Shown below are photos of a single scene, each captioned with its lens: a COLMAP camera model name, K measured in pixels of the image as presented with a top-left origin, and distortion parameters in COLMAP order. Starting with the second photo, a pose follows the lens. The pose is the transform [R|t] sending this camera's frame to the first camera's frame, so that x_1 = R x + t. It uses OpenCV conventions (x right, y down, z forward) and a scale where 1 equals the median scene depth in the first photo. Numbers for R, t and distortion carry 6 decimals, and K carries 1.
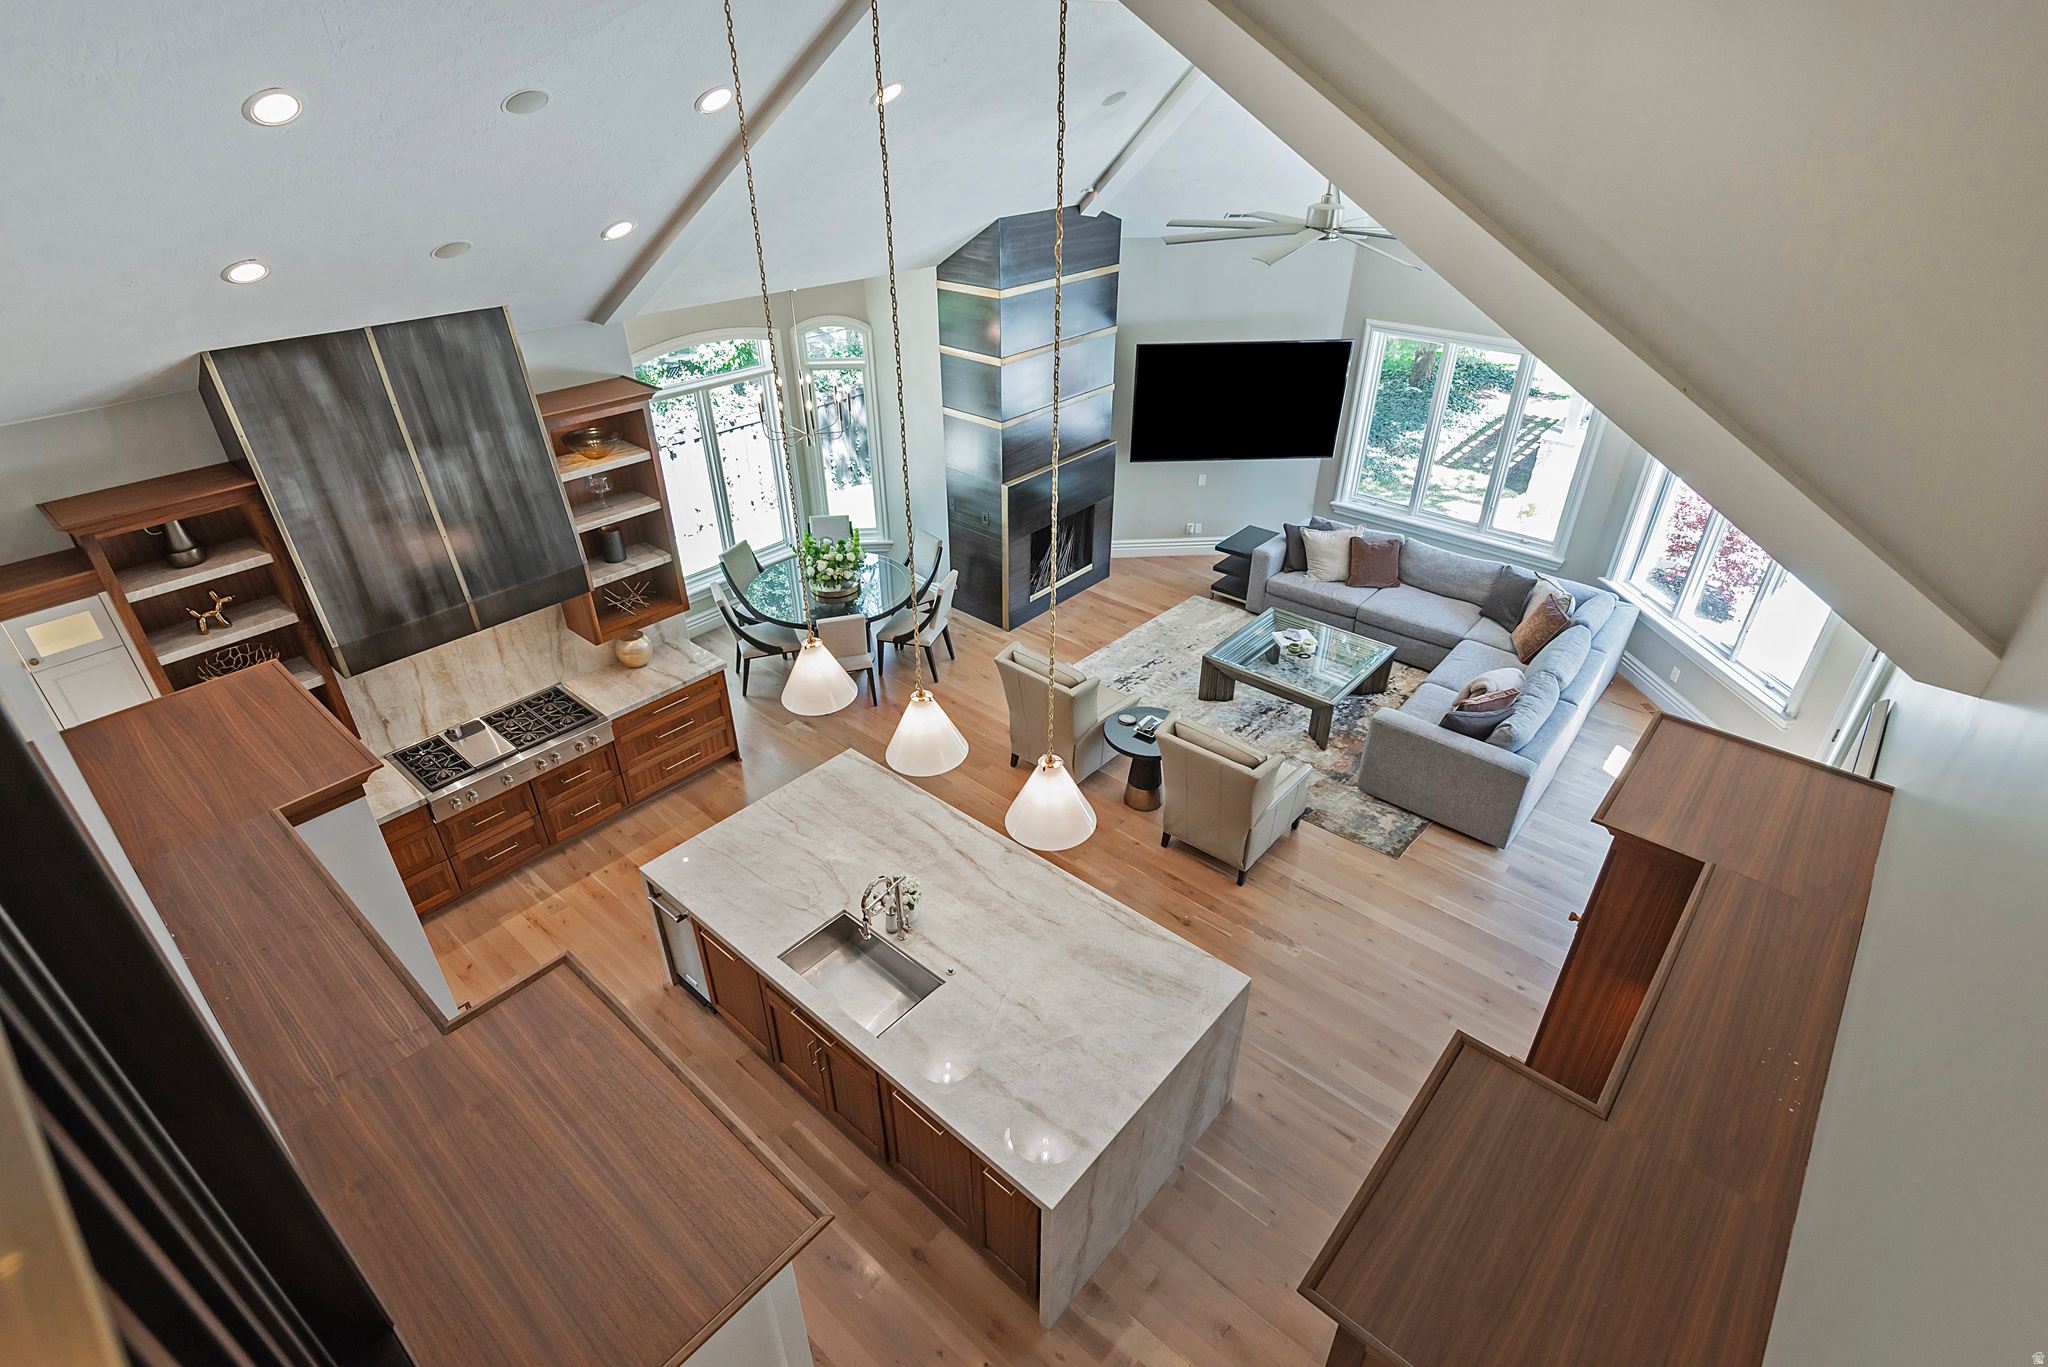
lens RADIAL K [[996.9, 0, 1016.5], [0, 996.9, 655.6], [0, 0, 1]] dist [0.001089, -0.000332]
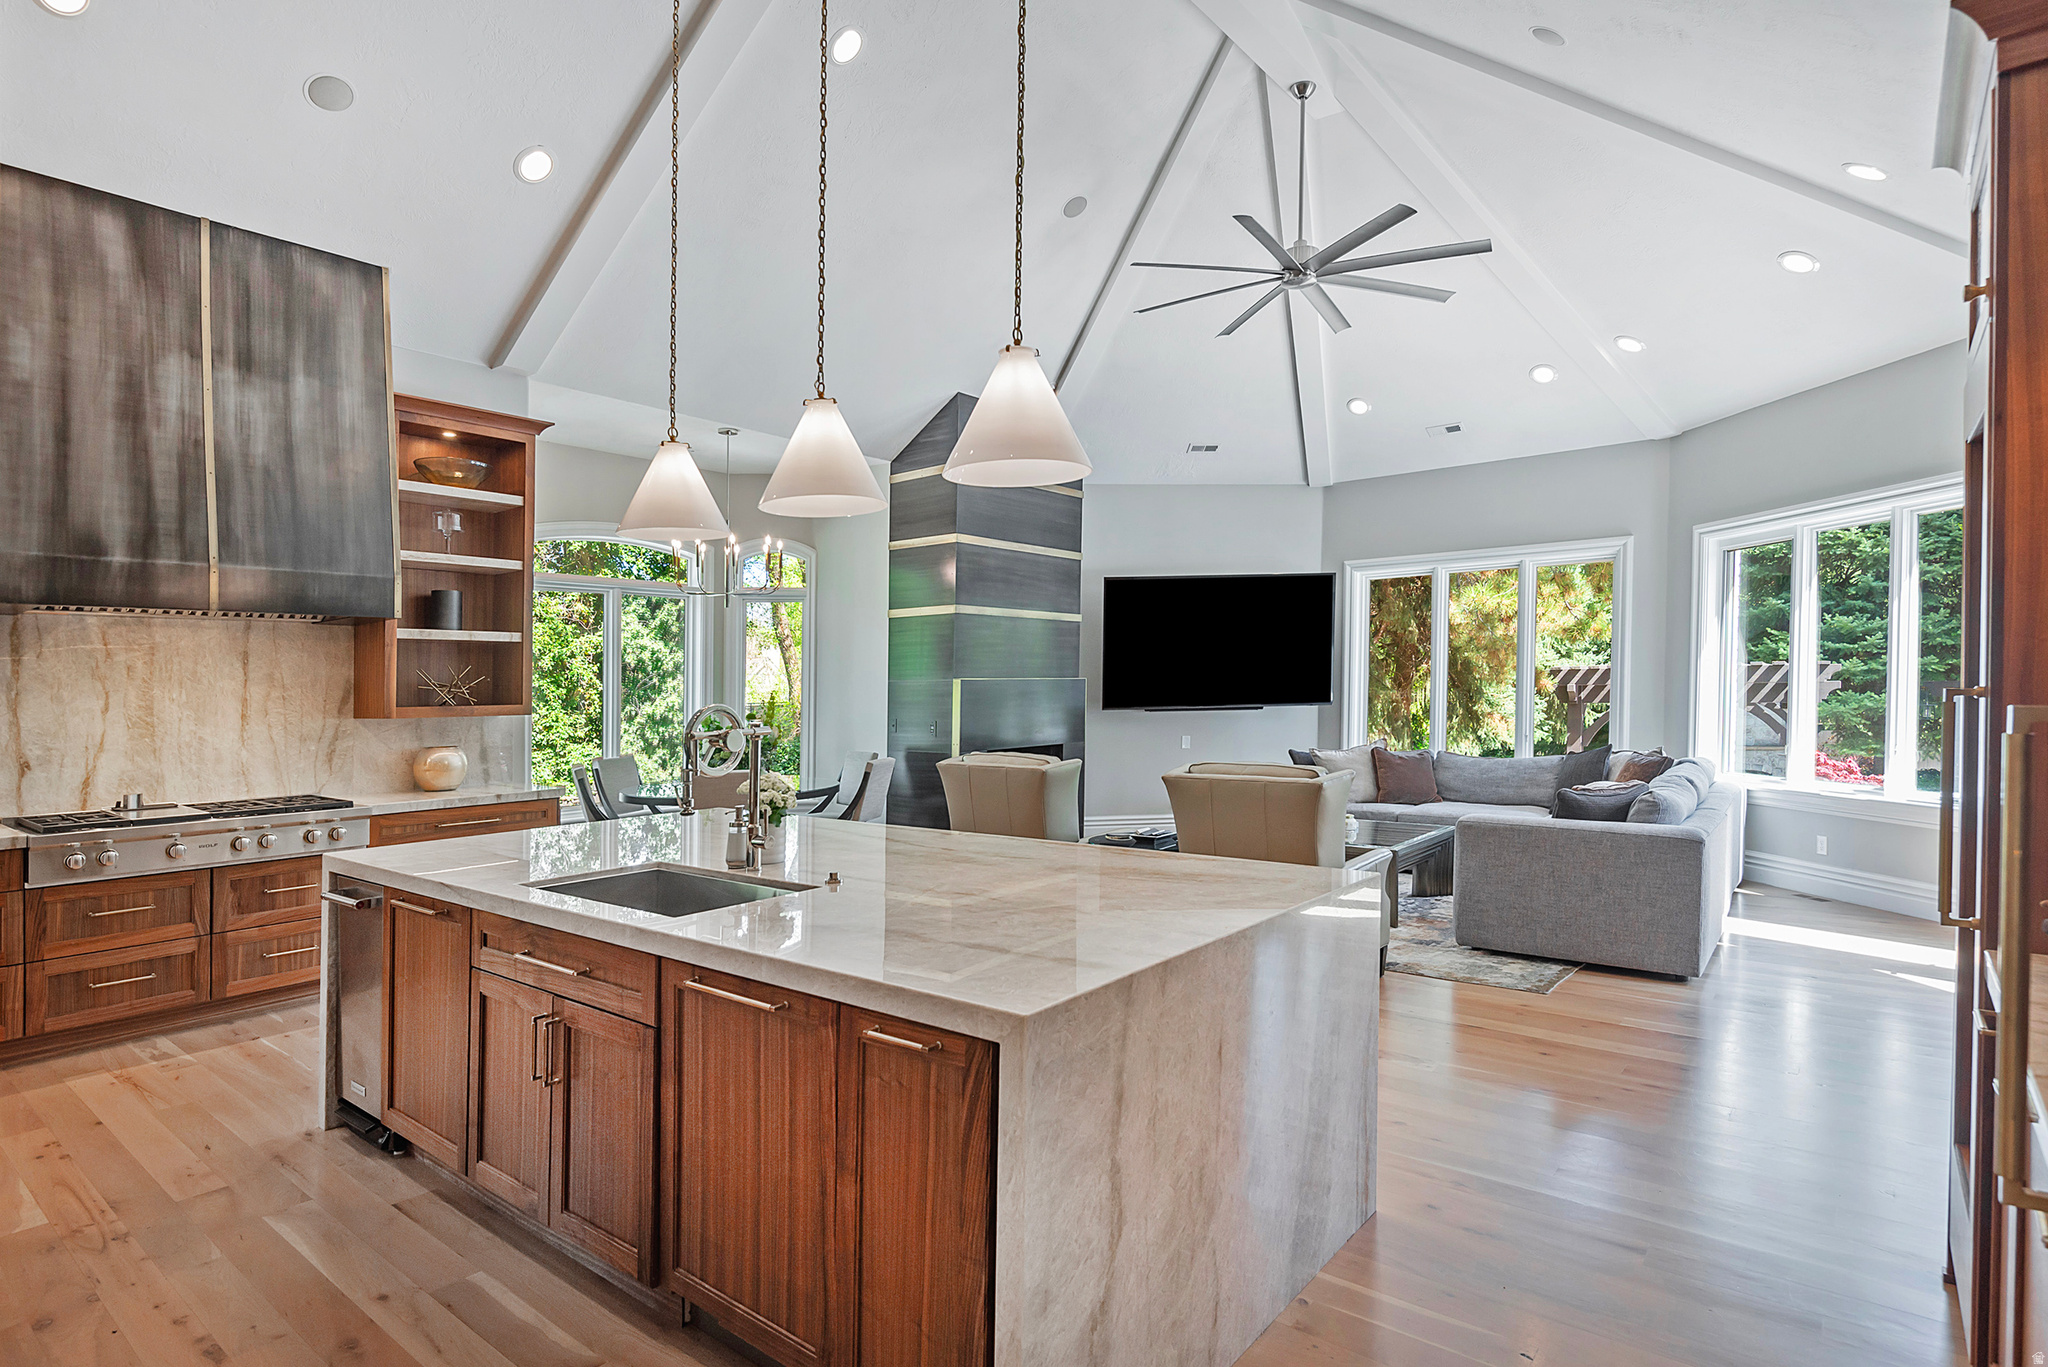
lens RADIAL K [[1044.1, 0, 1024.0], [0, 1044.1, 683.5], [0, 0, 1]] dist [-0.002008, -0.002349]
pose [[0.998791, 0.015848, 0.046541, 0.007515], [0.010308, 0.858083, -0.513407, 0.386135], [-0.048073, 0.513266, 0.856882, 0.337196]]
